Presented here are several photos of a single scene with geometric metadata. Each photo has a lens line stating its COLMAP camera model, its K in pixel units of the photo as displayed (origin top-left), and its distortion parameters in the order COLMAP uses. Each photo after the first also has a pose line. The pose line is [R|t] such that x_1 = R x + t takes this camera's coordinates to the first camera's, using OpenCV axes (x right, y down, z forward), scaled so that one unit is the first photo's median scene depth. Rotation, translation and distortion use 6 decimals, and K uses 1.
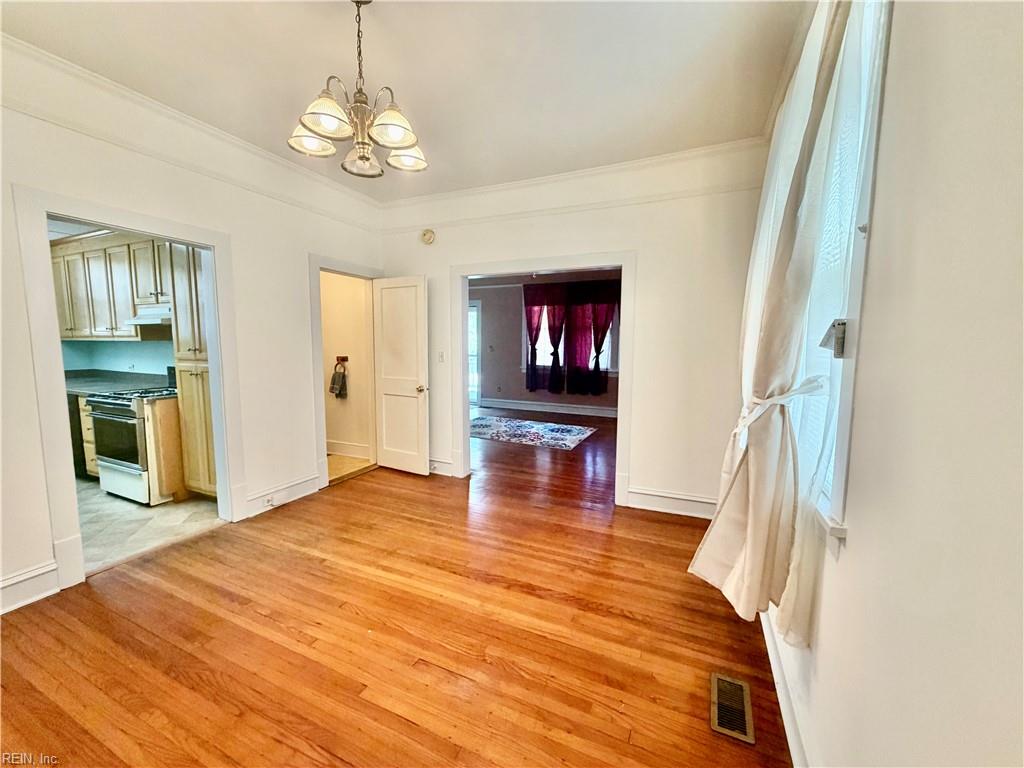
lens RADIAL K [[406.9, 0, 512.0], [0, 406.9, 384.0], [0, 0, 1]] dist [0.000236, -0.000002]
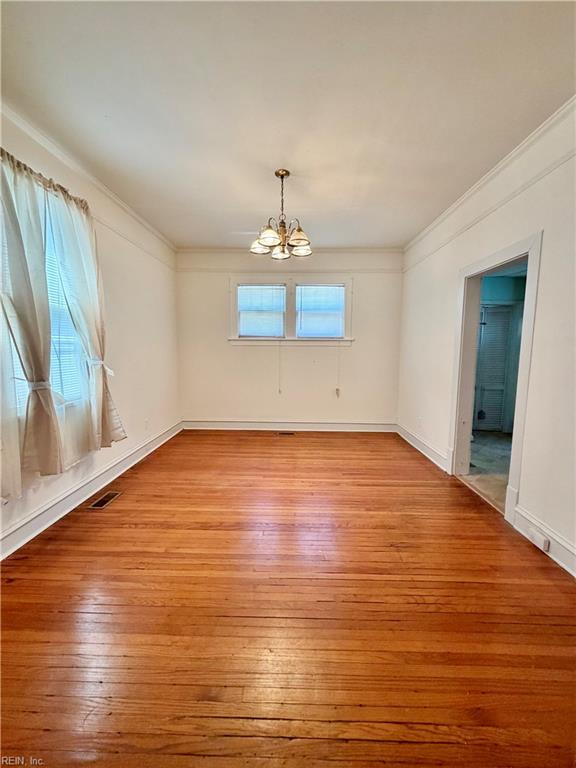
lens RADIAL K [[305.2, 0, 288.0], [0, 305.2, 384.0], [0, 0, 1]] dist [0.000236, -0.000002]
pose [[-0.917726, 0.029088, -0.396146, 0.184499], [-0.055391, 0.978199, 0.200149, -0.177752], [0.393332, 0.205625, -0.896107, 2.003261]]
